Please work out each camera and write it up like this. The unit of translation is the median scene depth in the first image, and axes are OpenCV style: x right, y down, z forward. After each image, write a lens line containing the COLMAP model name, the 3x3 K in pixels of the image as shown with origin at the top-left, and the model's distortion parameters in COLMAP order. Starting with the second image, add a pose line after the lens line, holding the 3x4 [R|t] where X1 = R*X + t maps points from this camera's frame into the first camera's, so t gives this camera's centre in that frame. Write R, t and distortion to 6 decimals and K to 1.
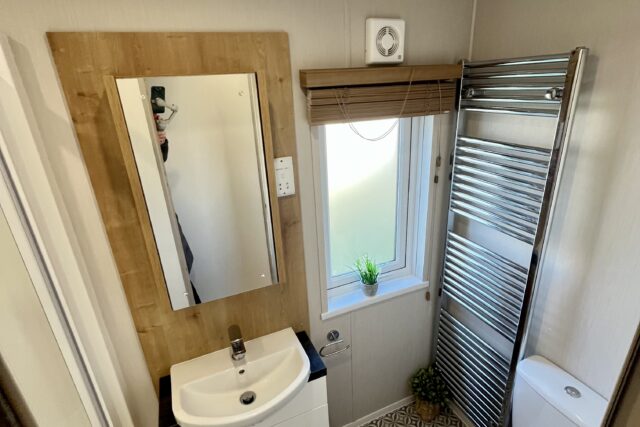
lens RADIAL K [[346.0, 0, 319.1], [0, 346.0, 217.6], [0, 0, 1]] dist [-0.001731, 0.000453]
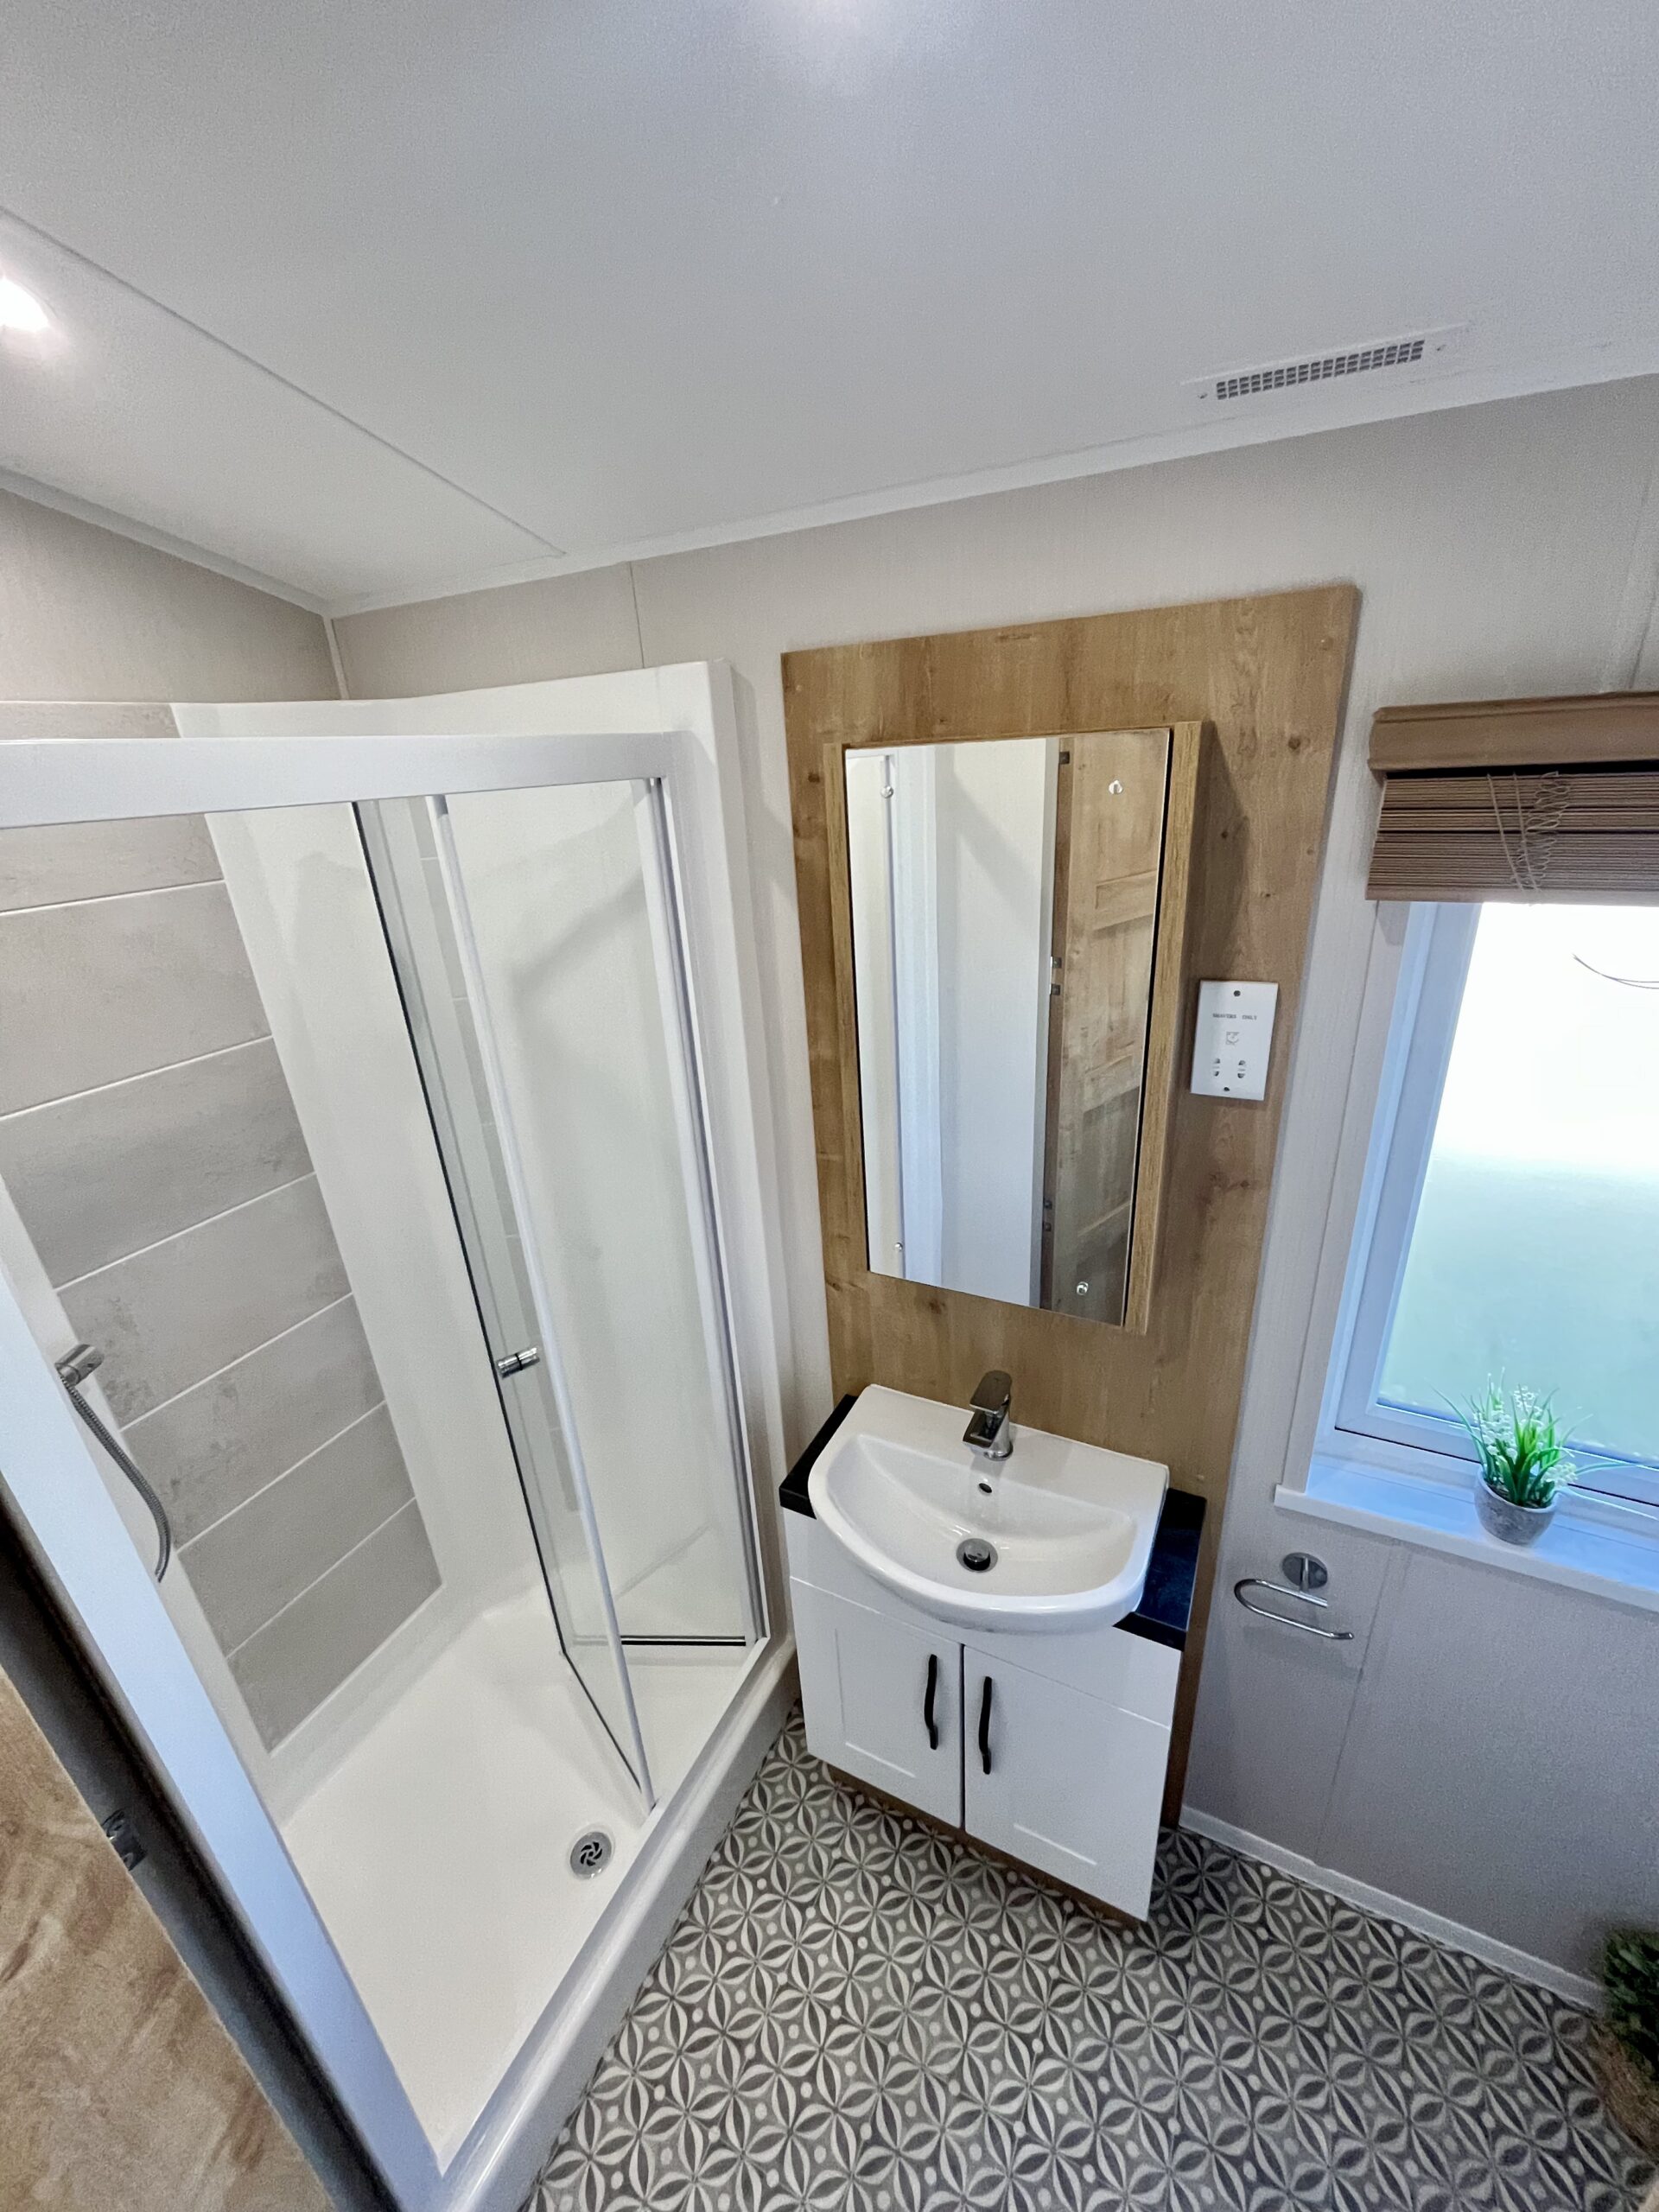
lens RADIAL K [[890.7, 0, 832.5], [0, 890.7, 1115.9], [0, 0, 1]] dist [-0.002841, 0.000400]
pose [[0.638283, 0.302125, -0.708037, 0.274735], [-0.259914, 0.950333, 0.171207, -0.095984], [0.724597, 0.074750, 0.685107, 0.149139]]
